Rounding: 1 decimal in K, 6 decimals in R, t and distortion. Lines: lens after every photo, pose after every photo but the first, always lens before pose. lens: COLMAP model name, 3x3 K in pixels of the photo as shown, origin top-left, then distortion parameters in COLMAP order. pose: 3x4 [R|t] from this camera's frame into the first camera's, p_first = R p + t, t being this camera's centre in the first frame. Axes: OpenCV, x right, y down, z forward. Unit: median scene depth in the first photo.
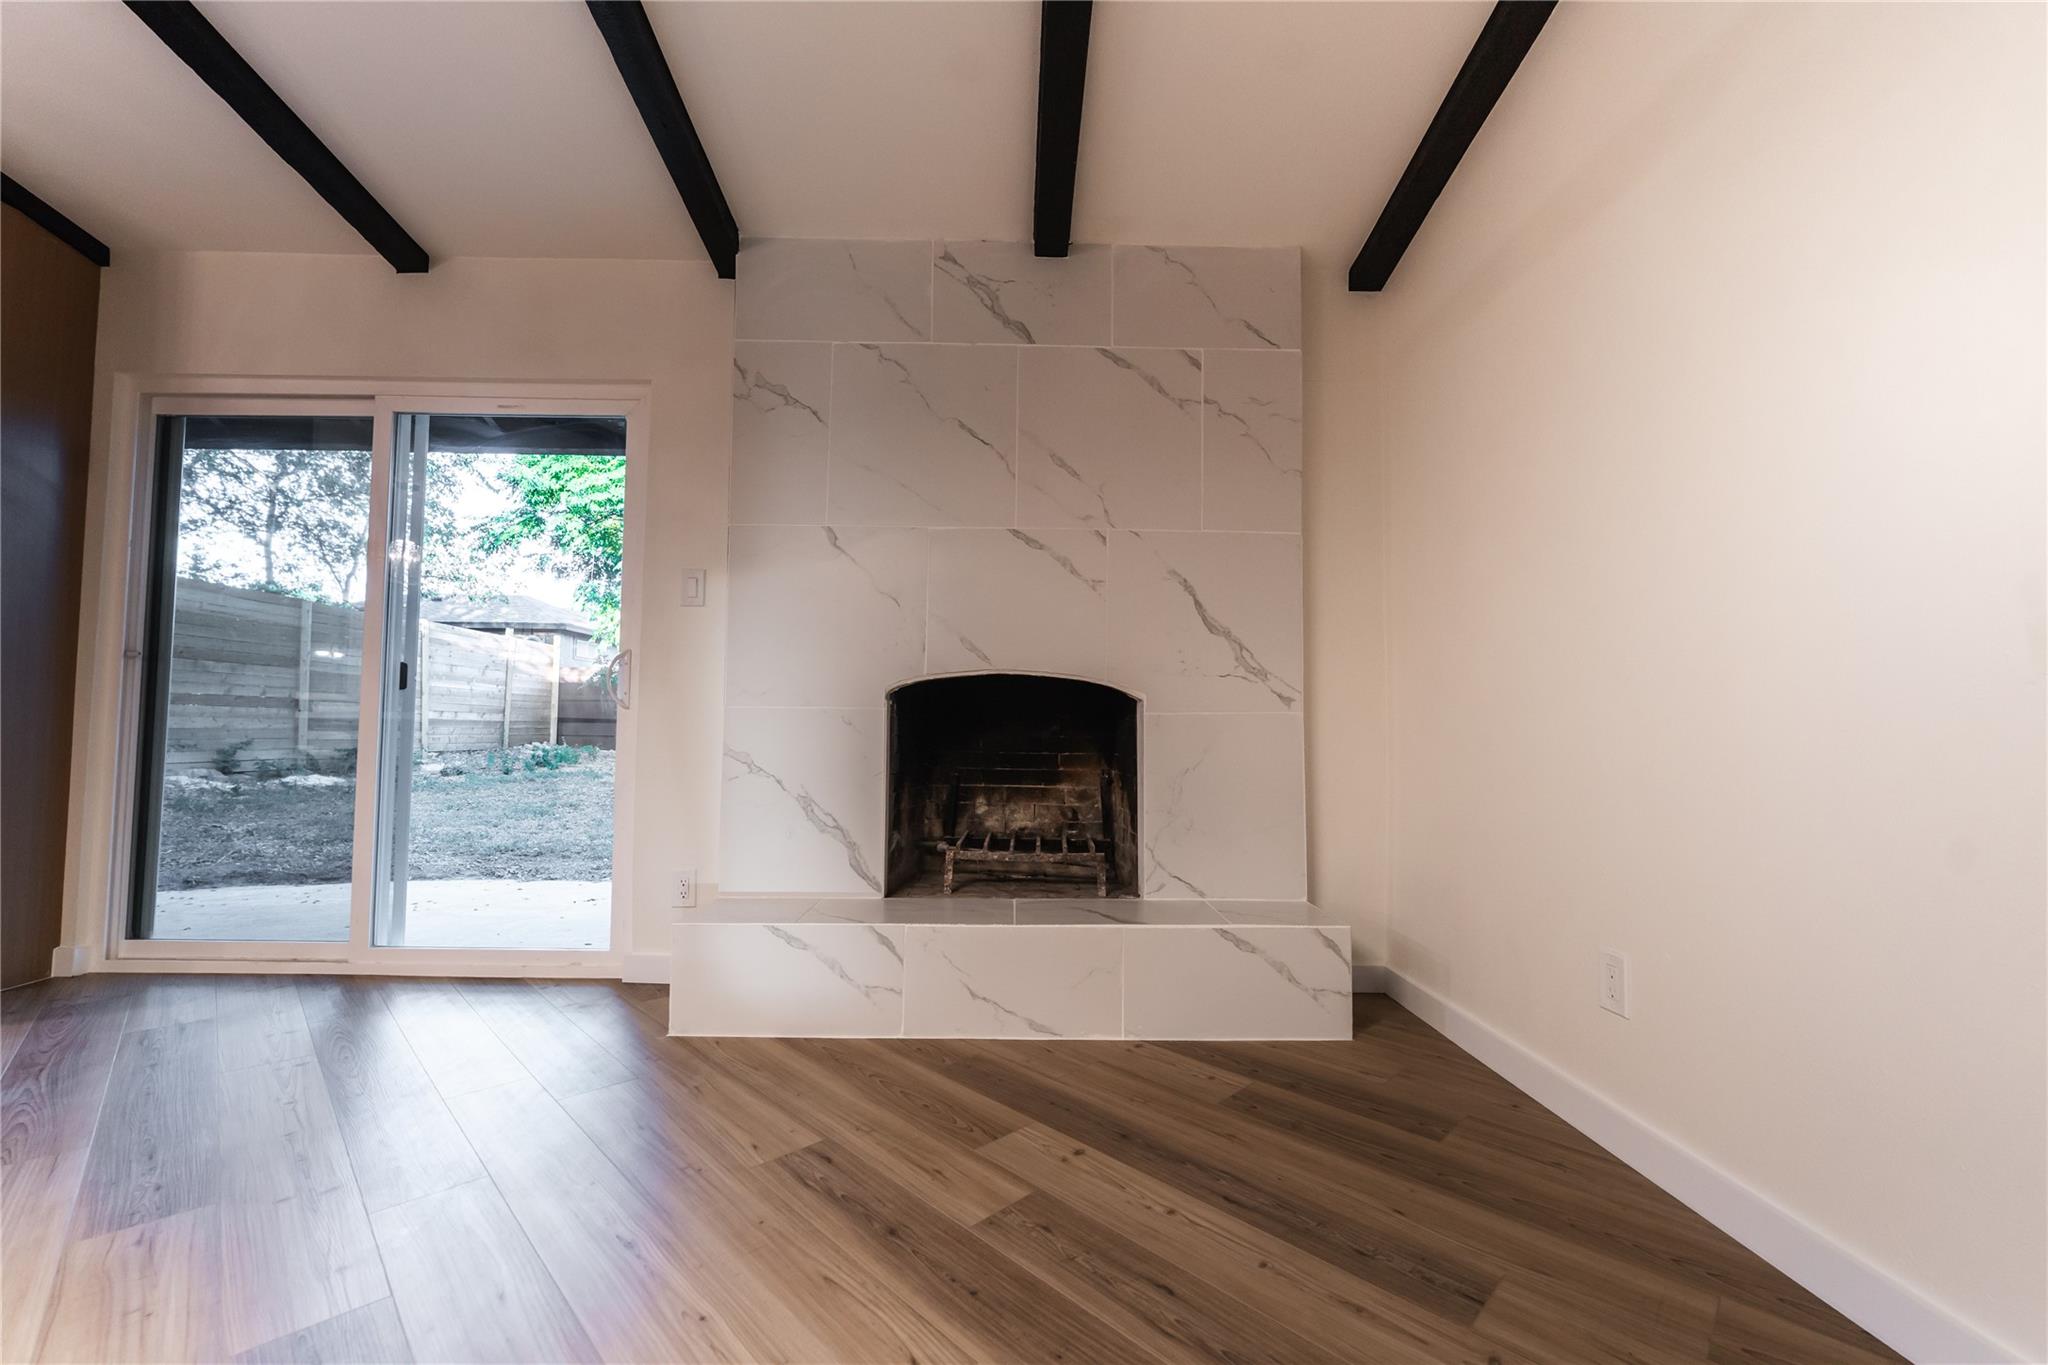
lens RADIAL K [[817.3, 0, 1021.7], [0, 817.3, 691.2], [0, 0, 1]] dist [-0.000111, -0.000062]
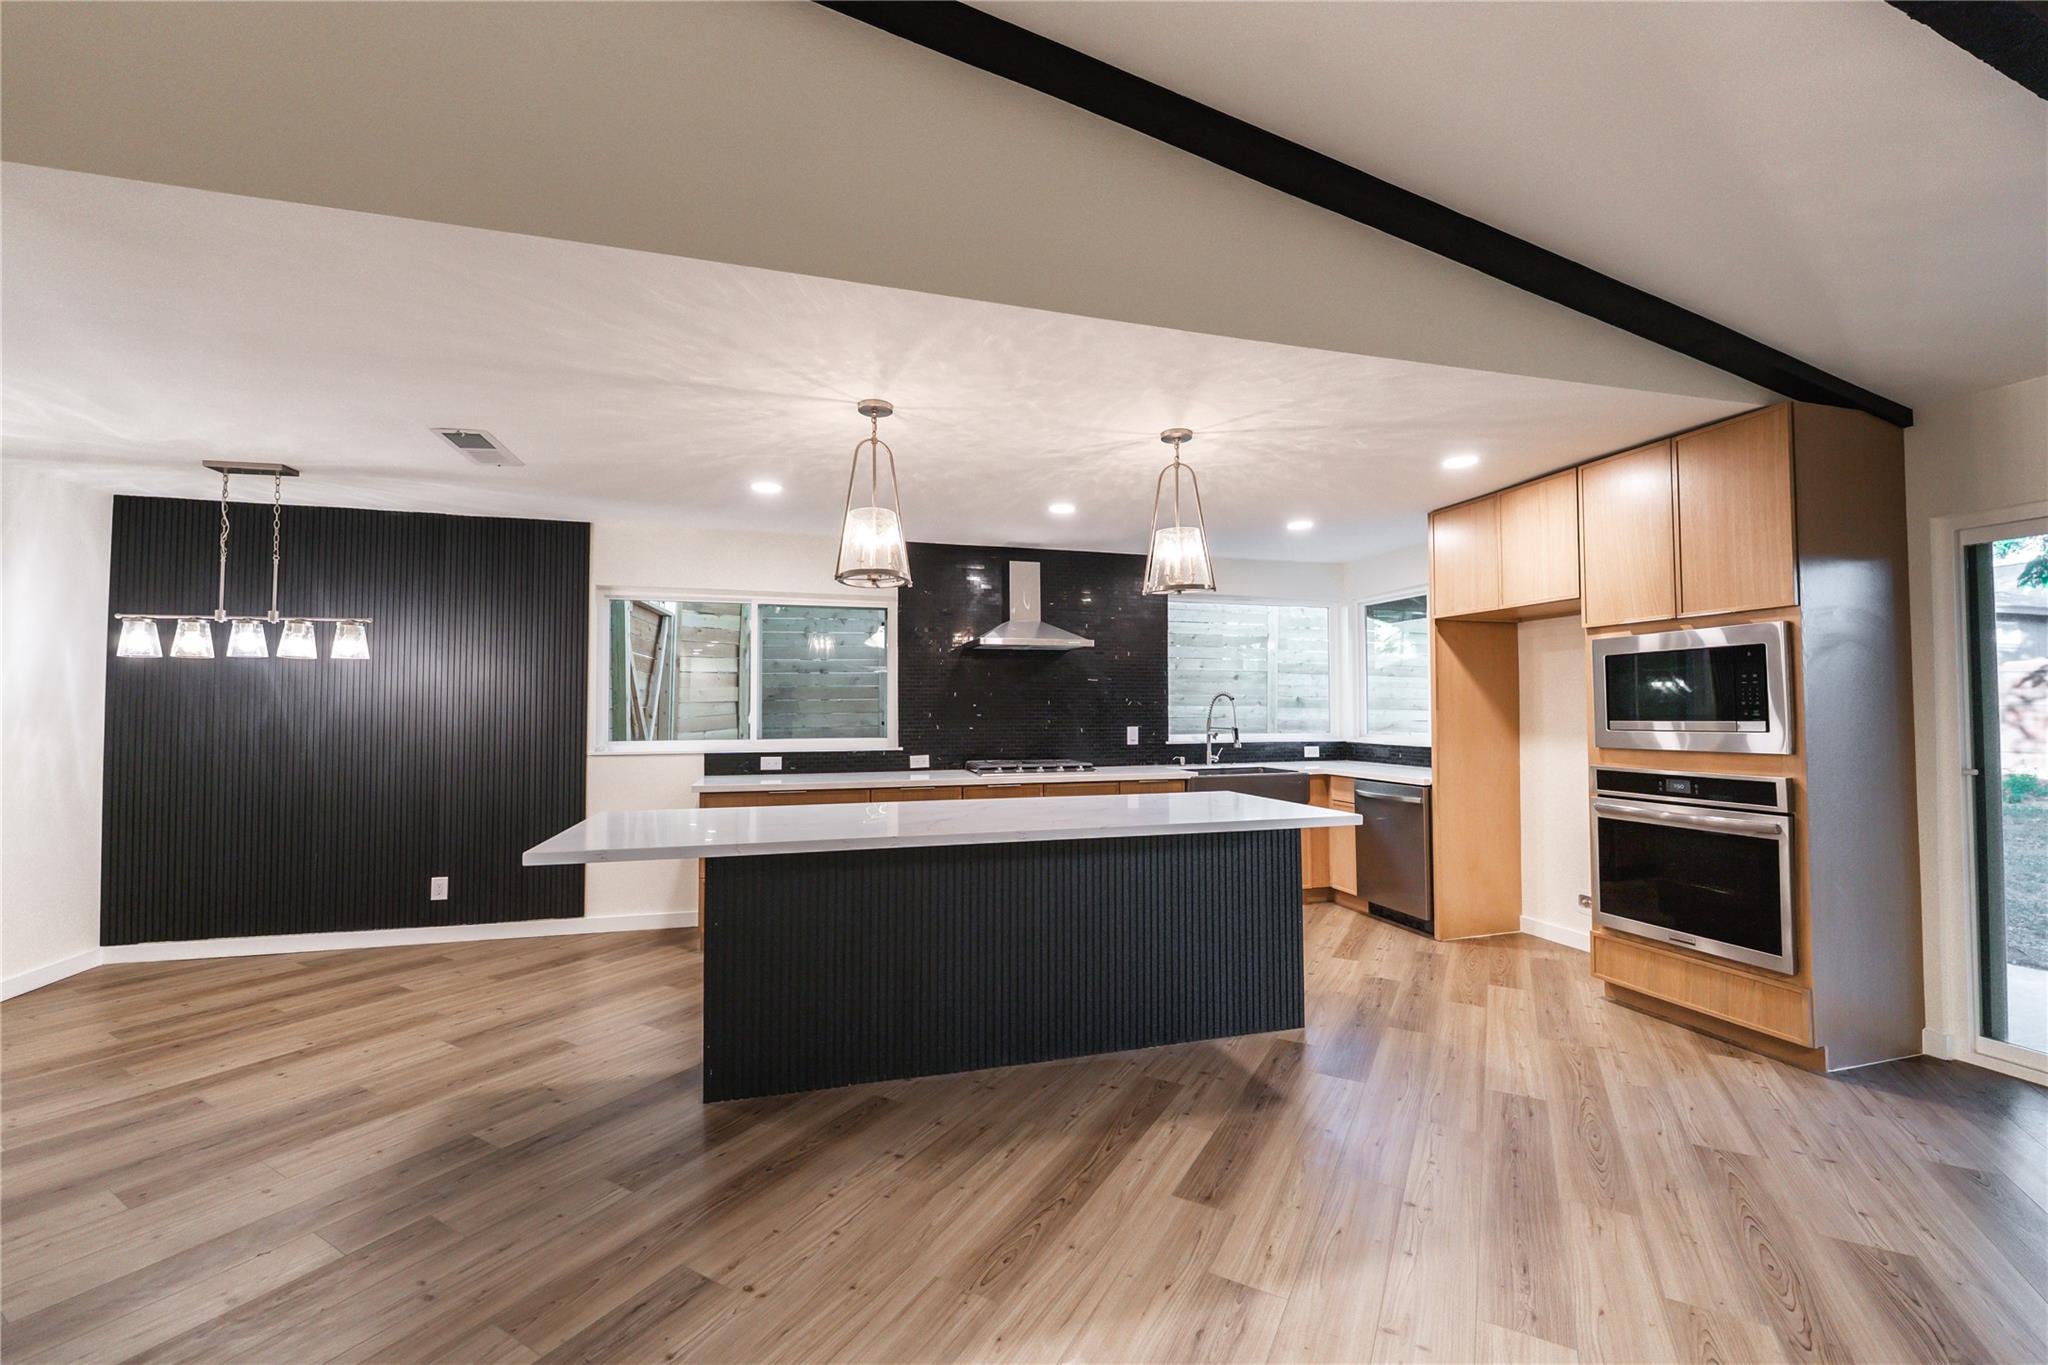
lens RADIAL K [[820.9, 0, 1025.6], [0, 820.9, 688.9], [0, 0, 1]] dist [0.000239, -0.000372]
pose [[0.264424, -0.034782, -0.963779, -0.380676], [0.047914, 0.998589, -0.022893, -0.198260], [0.963215, -0.040125, 0.265718, -0.508549]]
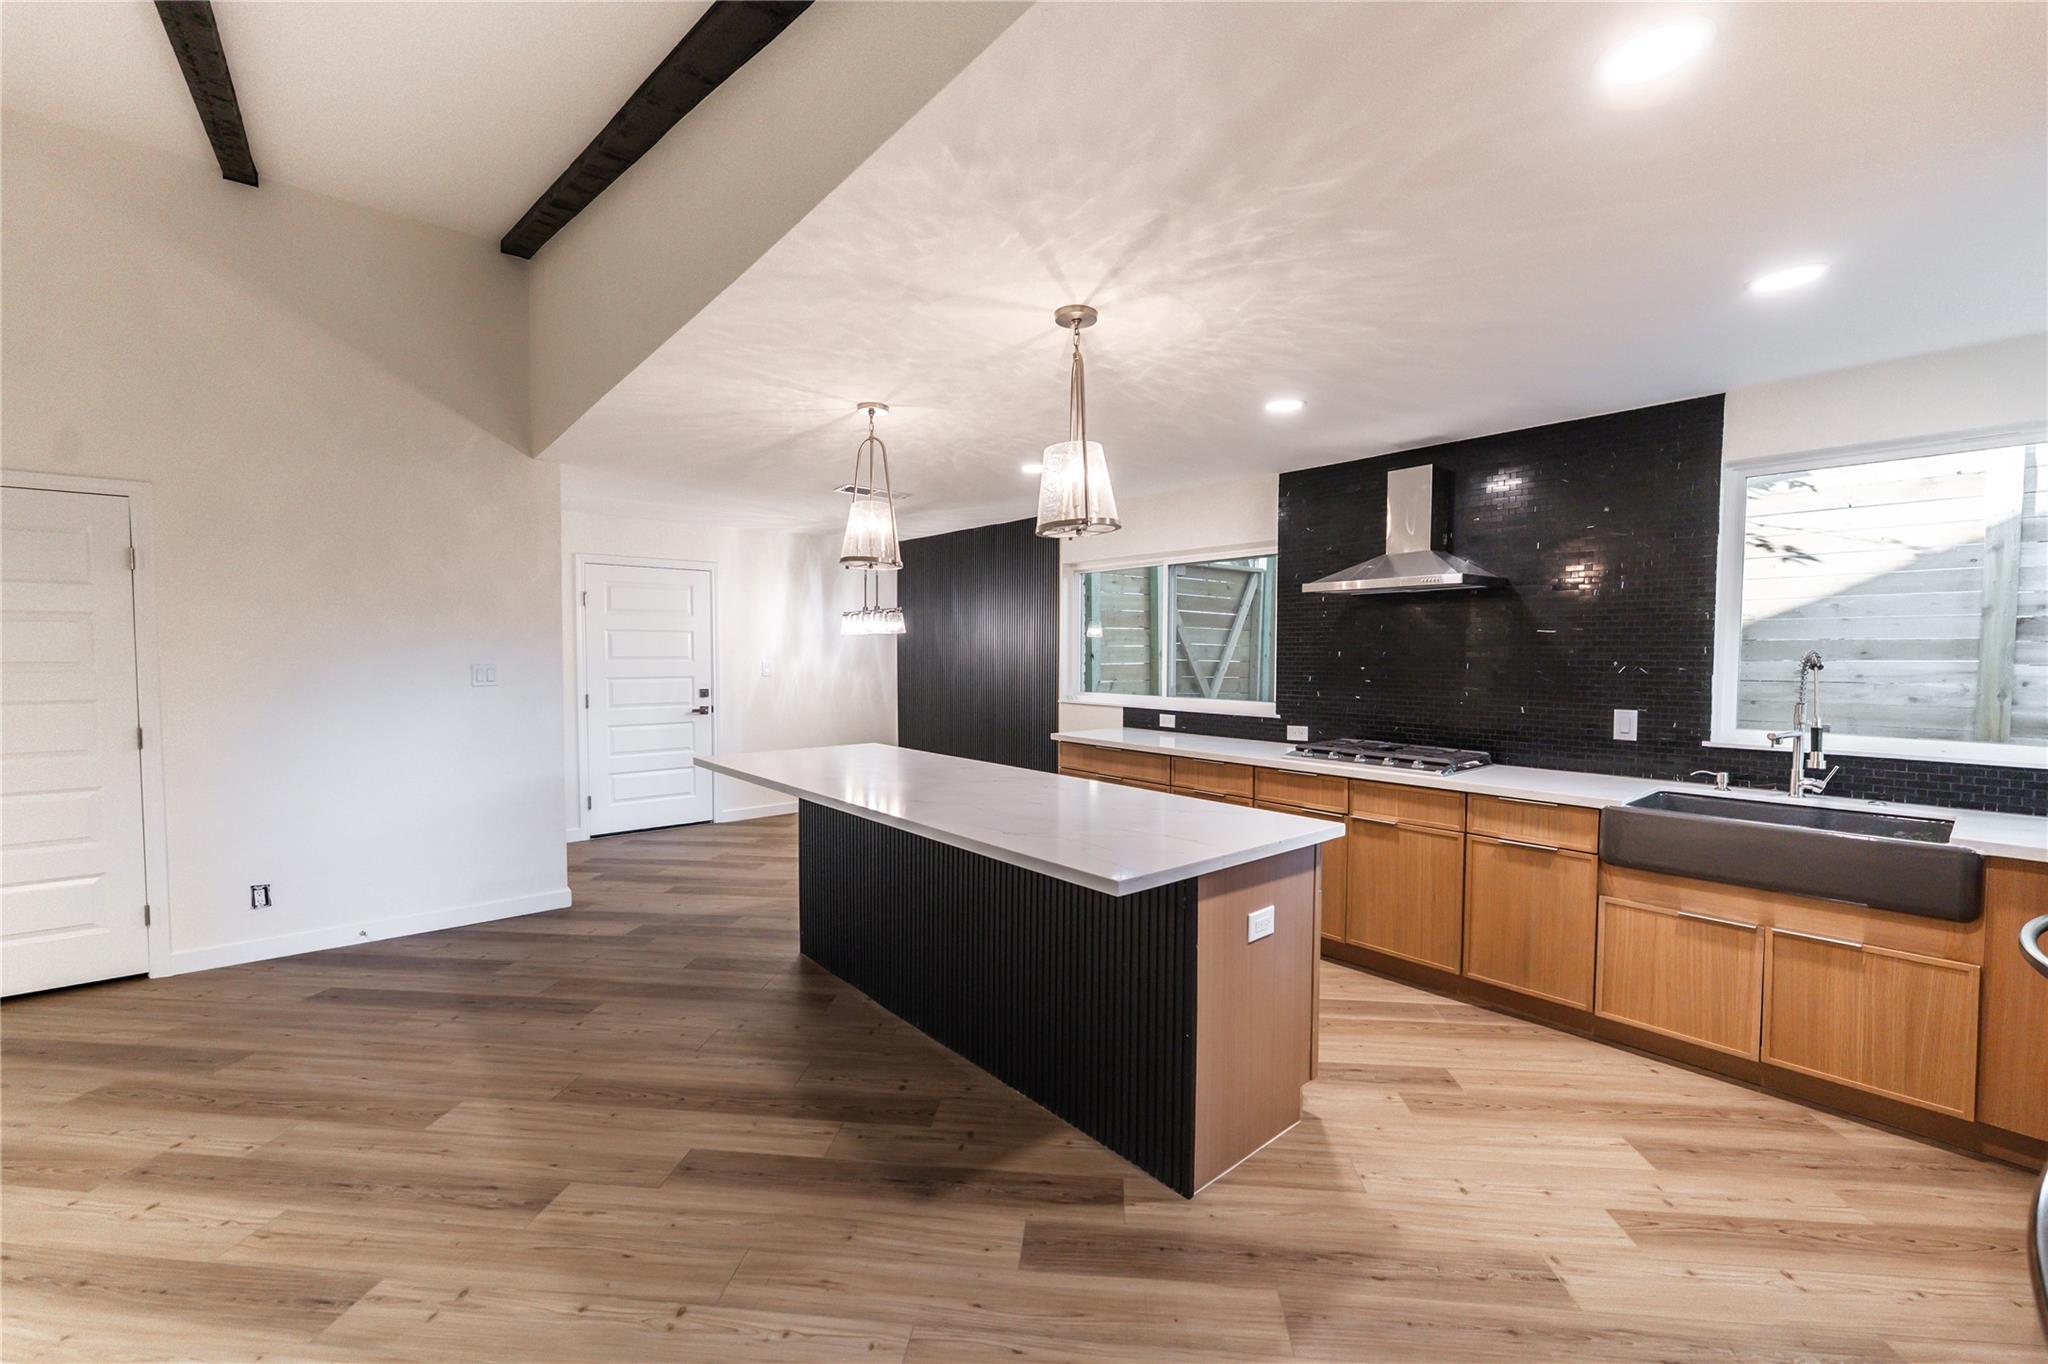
lens RADIAL K [[827.1, 0, 1025.4], [0, 827.1, 687.7], [0, 0, 1]] dist [-0.001437, -0.000313]
pose [[-0.772007, 0.017573, -0.635371, -0.876245], [0.018872, 0.999811, 0.004721, -0.191714], [0.635334, -0.008346, -0.772192, 0.740931]]
